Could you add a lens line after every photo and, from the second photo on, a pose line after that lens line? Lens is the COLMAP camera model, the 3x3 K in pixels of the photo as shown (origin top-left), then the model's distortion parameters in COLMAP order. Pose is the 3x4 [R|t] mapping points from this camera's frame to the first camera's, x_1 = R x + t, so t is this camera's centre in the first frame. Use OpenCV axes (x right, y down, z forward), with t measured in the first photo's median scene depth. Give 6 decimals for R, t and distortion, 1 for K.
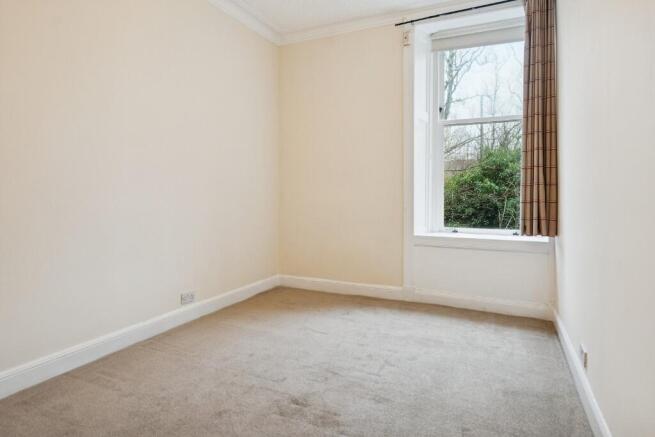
lens RADIAL K [[369.4, 0, 336.7], [0, 369.4, 190.0], [0, 0, 1]] dist [-0.001023, 0.000325]
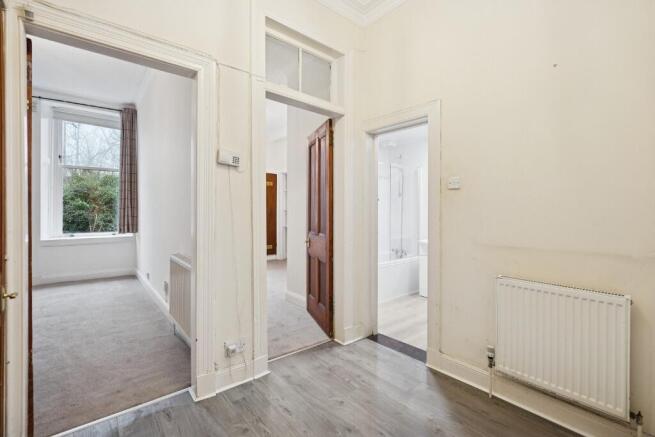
lens RADIAL K [[300.8, 0, 327.1], [0, 300.8, 210.3], [0, 0, 1]] dist [-0.000609, 0.000153]
pose [[0.444029, -0.001913, 0.896011, -0.365564], [-0.012182, 0.999892, 0.008172, -0.023353], [-0.895930, -0.014544, 0.443958, -0.582505]]
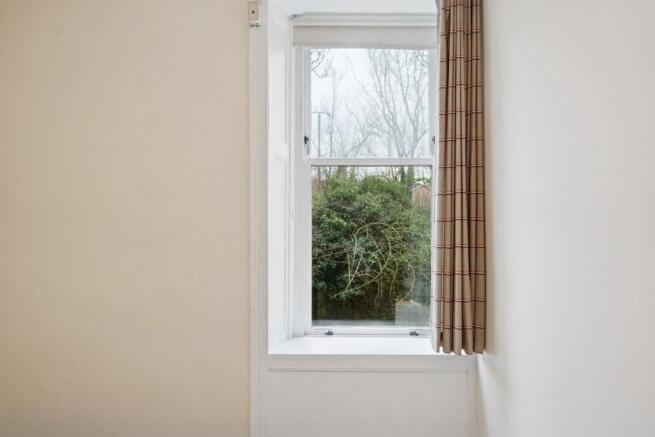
lens RADIAL K [[413.9, 0, 329.8], [0, 413.9, 217.2], [0, 0, 1]] dist [0.004466, 0.000605]
pose [[0.914337, -0.005311, 0.404920, 0.032388], [-0.002646, 0.999814, 0.019089, -0.105590], [-0.404946, -0.018525, 0.914153, 0.354245]]
